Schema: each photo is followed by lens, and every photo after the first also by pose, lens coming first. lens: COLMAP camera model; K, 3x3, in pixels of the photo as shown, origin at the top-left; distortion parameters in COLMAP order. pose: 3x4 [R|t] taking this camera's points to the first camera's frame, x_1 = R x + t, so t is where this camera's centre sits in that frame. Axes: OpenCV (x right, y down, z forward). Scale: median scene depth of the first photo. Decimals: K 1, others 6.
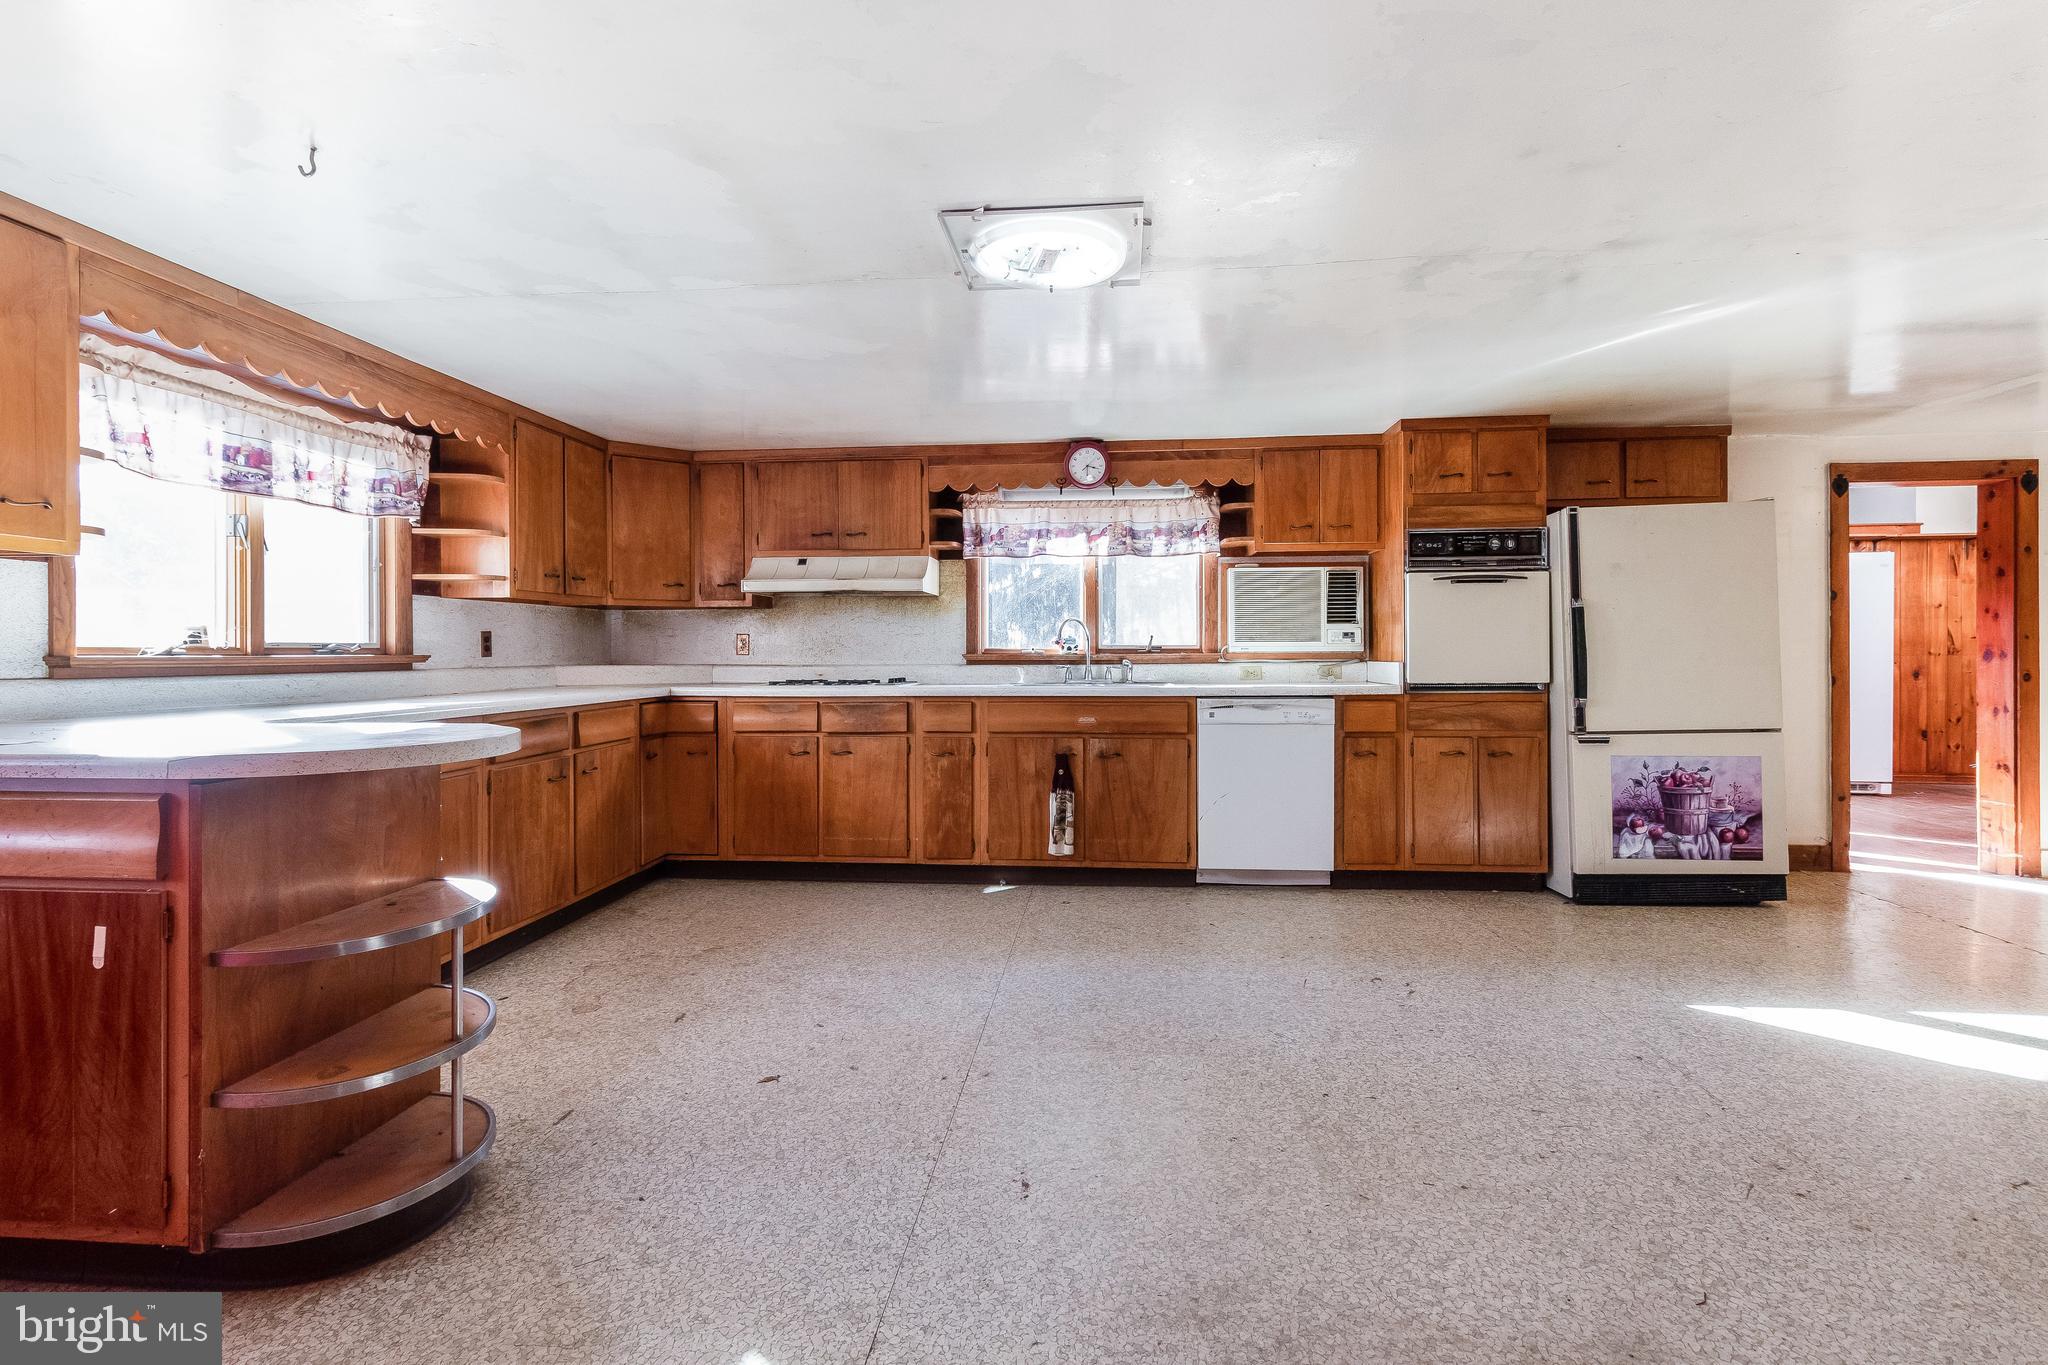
lens RADIAL K [[980.8, 0, 1006.4], [0, 980.8, 651.3], [0, 0, 1]] dist [0.004144, 0.000762]
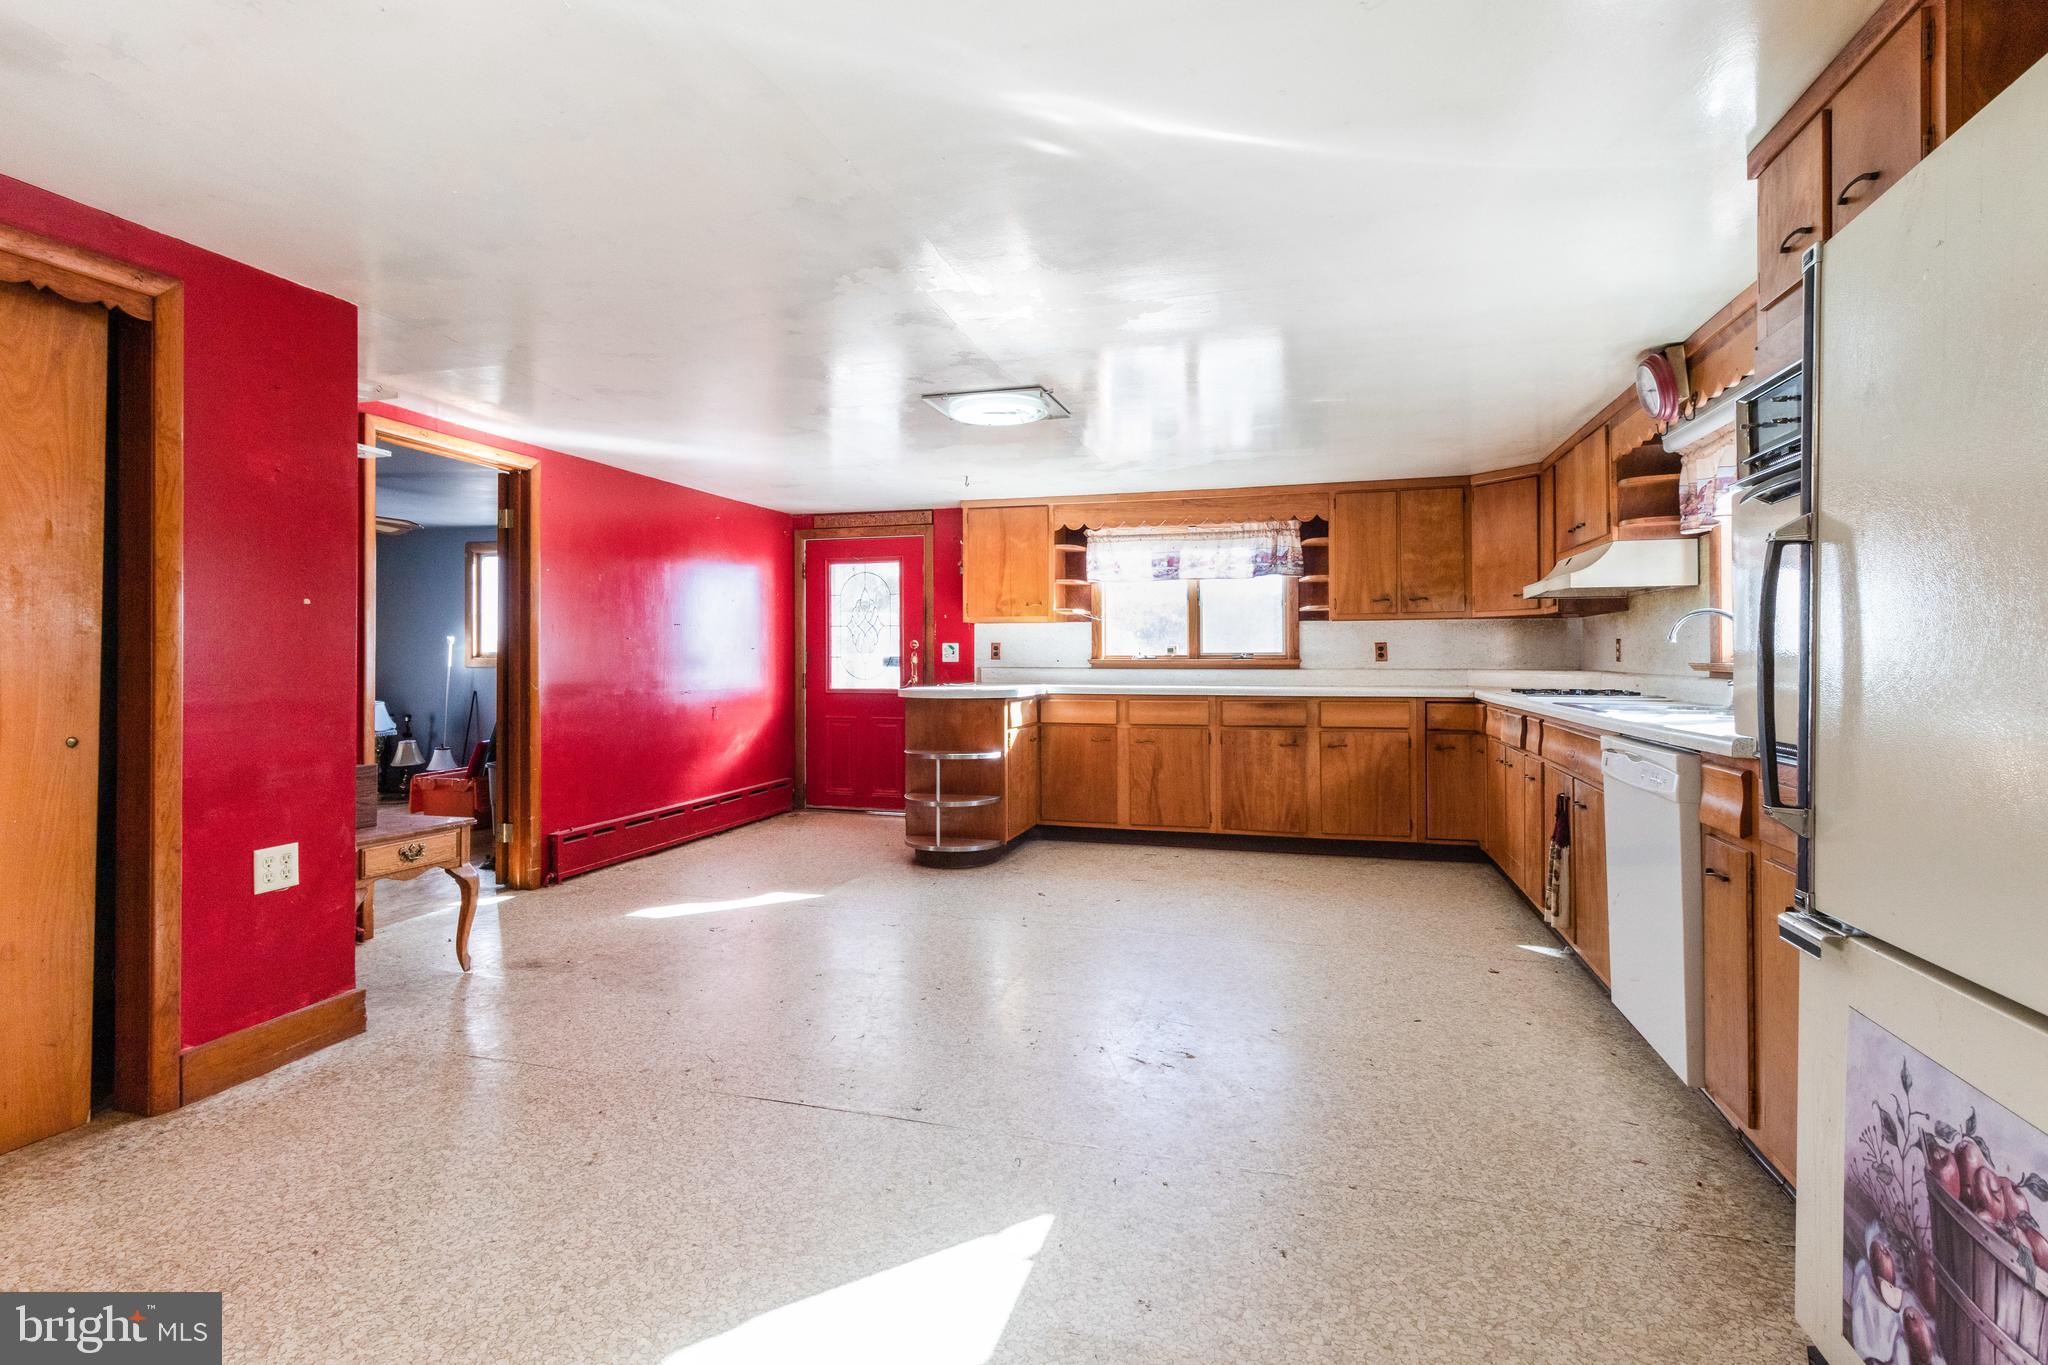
lens RADIAL K [[979.6, 0, 1022.0], [0, 979.6, 644.0], [0, 0, 1]] dist [0.002674, 0.000668]
pose [[-0.170077, -0.009273, -0.985387, 0.973268], [0.001183, 0.999953, -0.009614, -0.006276], [0.985430, -0.002801, -0.170058, 0.797401]]
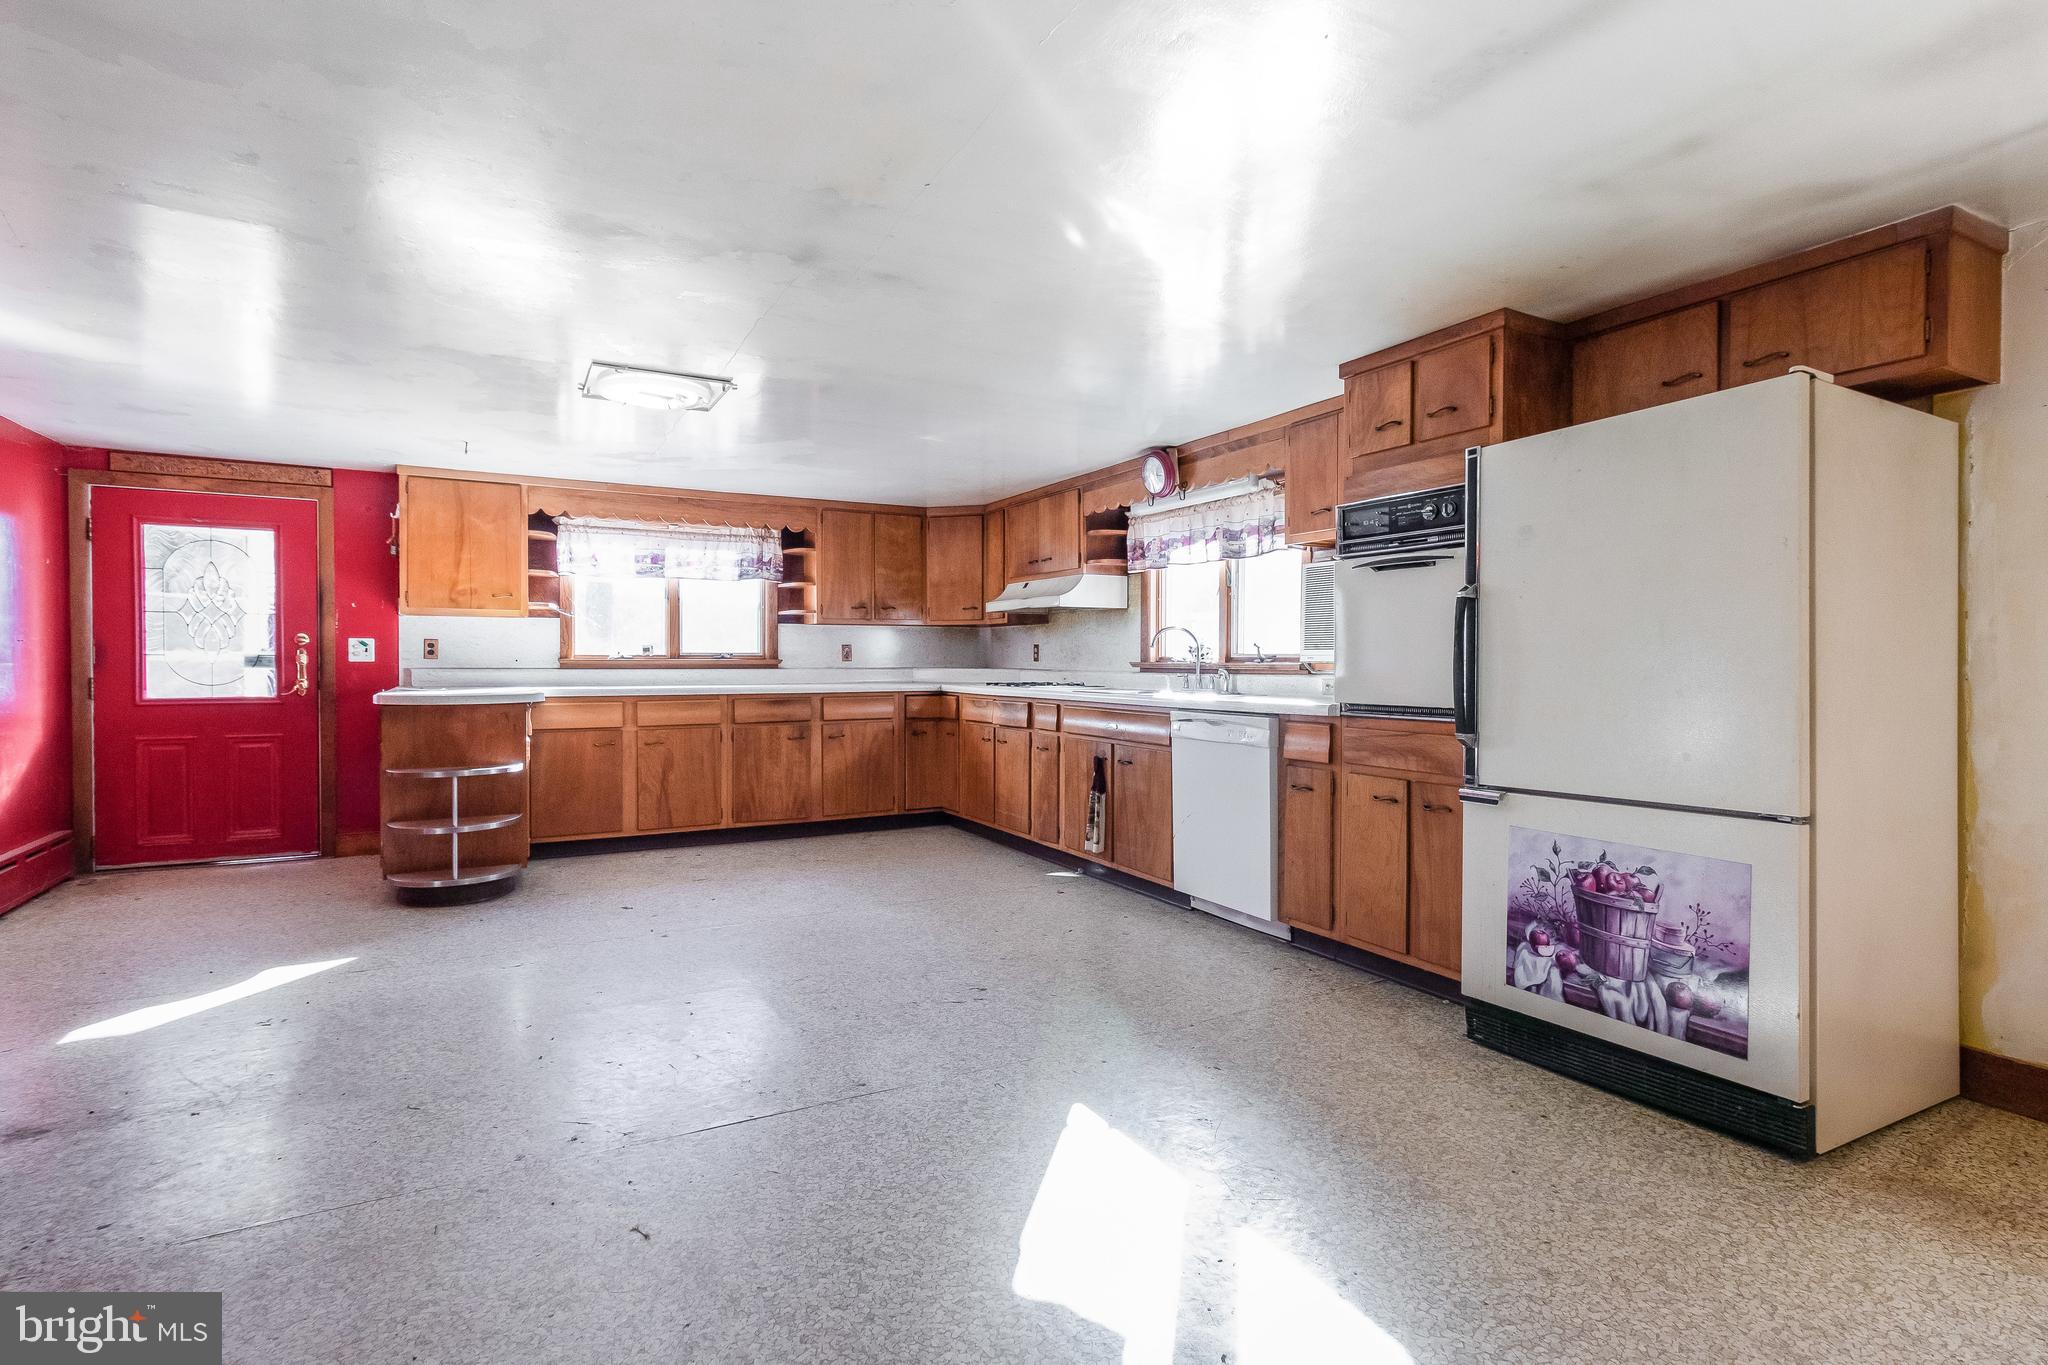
lens RADIAL K [[971.1, 0, 1017.8], [0, 971.1, 665.7], [0, 0, 1]] dist [0.000427, 0.000934]
pose [[0.570543, 0.010311, -0.821203, 0.957649], [-0.004782, 0.999946, 0.009233, -0.003104], [0.821254, -0.001341, 0.570561, 0.372677]]
